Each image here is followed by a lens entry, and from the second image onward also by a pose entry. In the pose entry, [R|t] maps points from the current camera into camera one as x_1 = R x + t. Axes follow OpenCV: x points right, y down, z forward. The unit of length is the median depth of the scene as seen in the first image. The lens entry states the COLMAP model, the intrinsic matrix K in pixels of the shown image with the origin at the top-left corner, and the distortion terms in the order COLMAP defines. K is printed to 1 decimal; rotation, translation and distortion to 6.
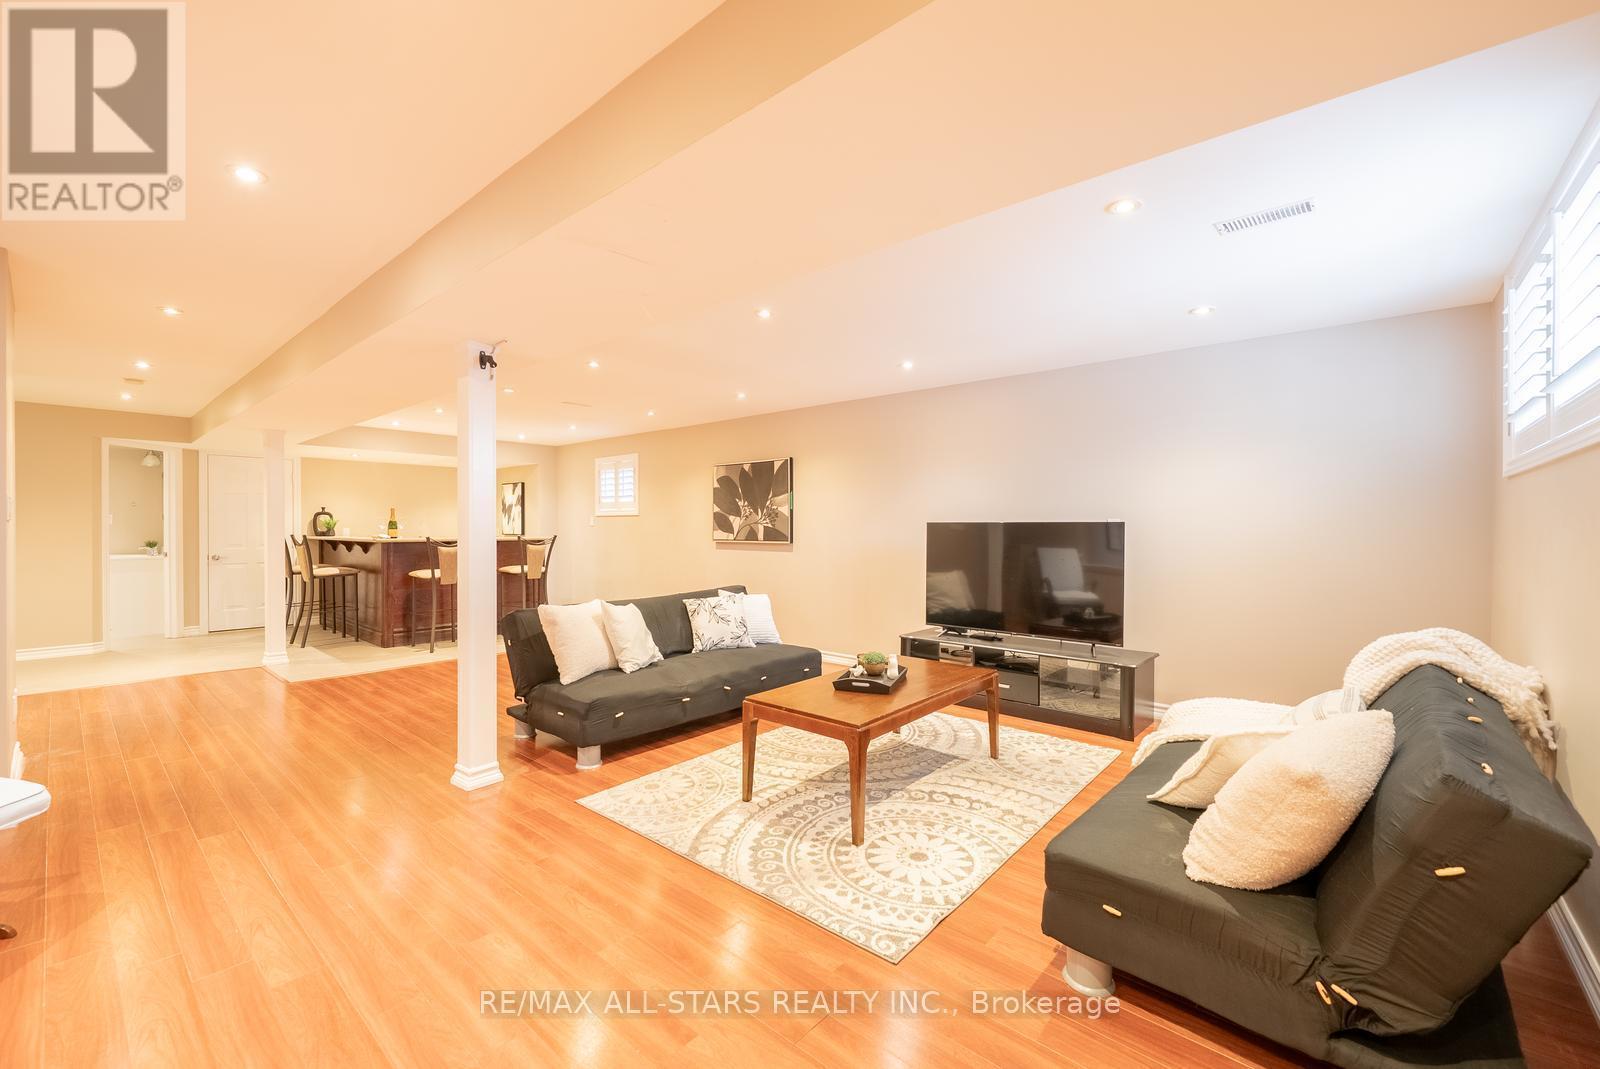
lens RADIAL K [[635.9, 0, 790.1], [0, 635.9, 527.9], [0, 0, 1]] dist [-0.003523, -0.000379]
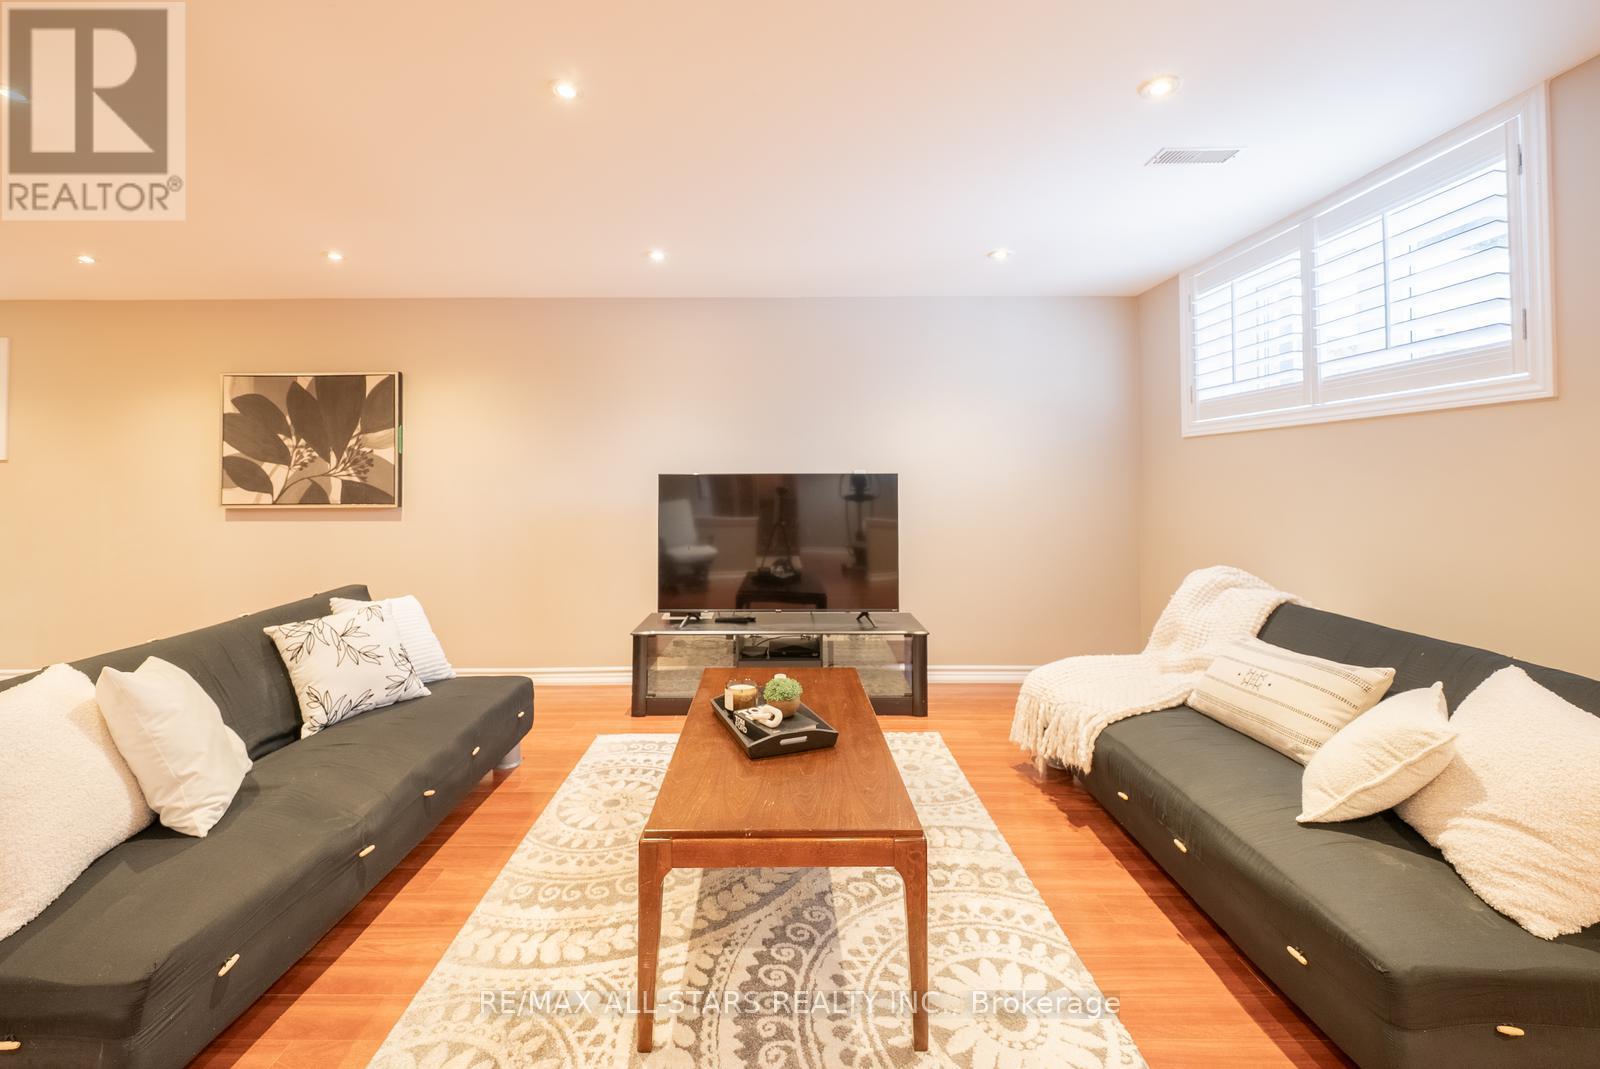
lens RADIAL K [[667.0, 0, 755.4], [0, 667.0, 464.2], [0, 0, 1]] dist [-0.001436, -0.000117]
pose [[0.760640, 0.011797, 0.649066, -0.217570], [0.005701, 0.999675, -0.024850, -0.000090], [-0.649148, 0.022602, 0.760326, 0.354541]]
